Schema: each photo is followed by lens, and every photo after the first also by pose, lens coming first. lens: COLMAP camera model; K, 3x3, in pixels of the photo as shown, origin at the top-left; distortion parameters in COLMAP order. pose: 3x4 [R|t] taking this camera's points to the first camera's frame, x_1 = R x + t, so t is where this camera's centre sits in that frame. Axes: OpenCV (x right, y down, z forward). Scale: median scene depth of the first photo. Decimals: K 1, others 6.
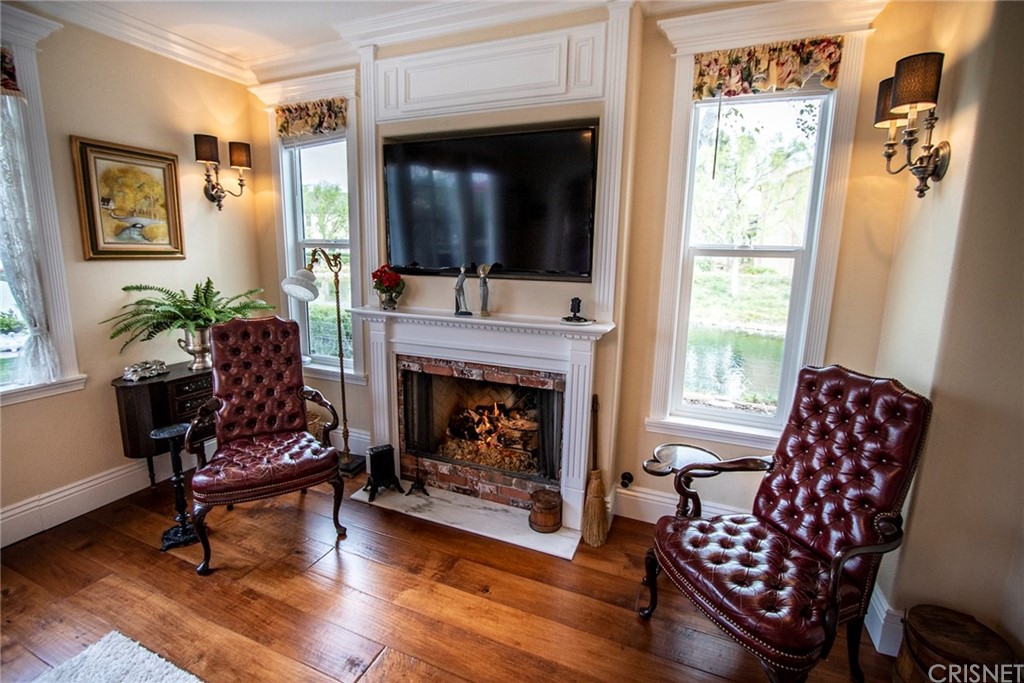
lens RADIAL K [[458.8, 0, 508.6], [0, 458.8, 330.9], [0, 0, 1]] dist [-0.015755, 0.001235]
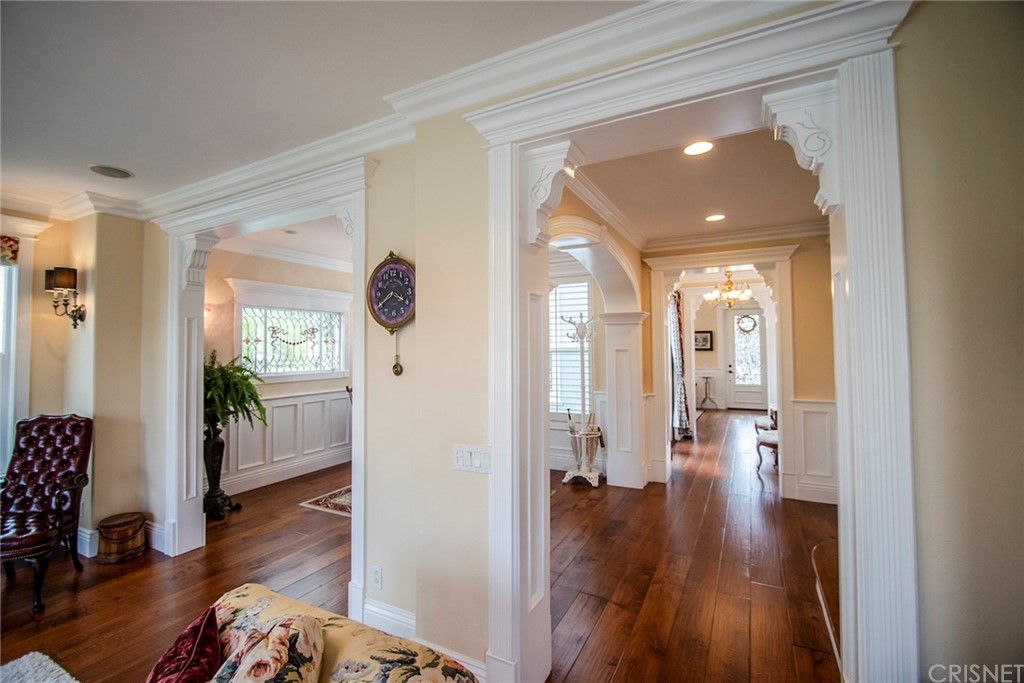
lens RADIAL K [[447.0, 0, 511.9], [0, 447.0, 332.6], [0, 0, 1]] dist [-0.014742, 0.001313]
pose [[0.087992, 0.013391, 0.996031, -0.830602], [0.178727, 0.983471, -0.029011, 0.126927], [-0.979956, 0.180570, 0.084144, -1.011180]]
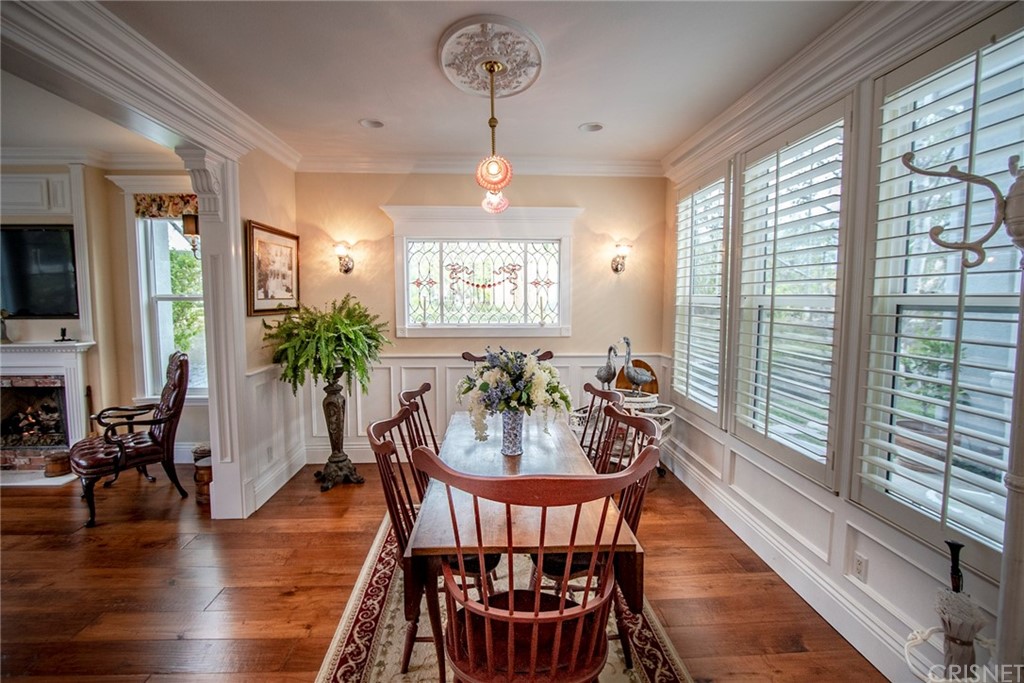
lens RADIAL K [[458.8, 0, 508.6], [0, 458.8, 330.9], [0, 0, 1]] dist [-0.015755, 0.001235]
pose [[0.906164, -0.052361, 0.419673, 1.101611], [0.089561, 0.993559, -0.069420, 0.238096], [-0.413335, 0.100492, 0.905017, -1.394043]]
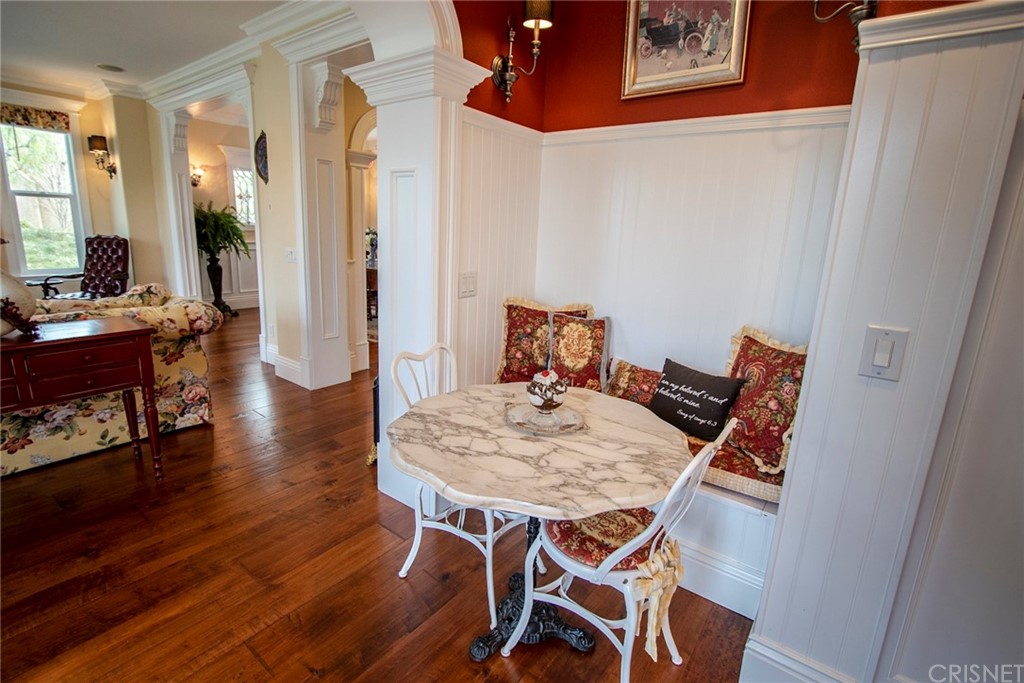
lens RADIAL K [[469.2, 0, 511.5], [0, 469.2, 327.5], [0, 0, 1]] dist [-0.015866, 0.000531]
pose [[0.235899, -0.209041, 0.949028, -1.474579], [0.127977, 0.974767, 0.182899, 0.412756], [-0.963314, 0.078307, 0.256699, -2.100854]]
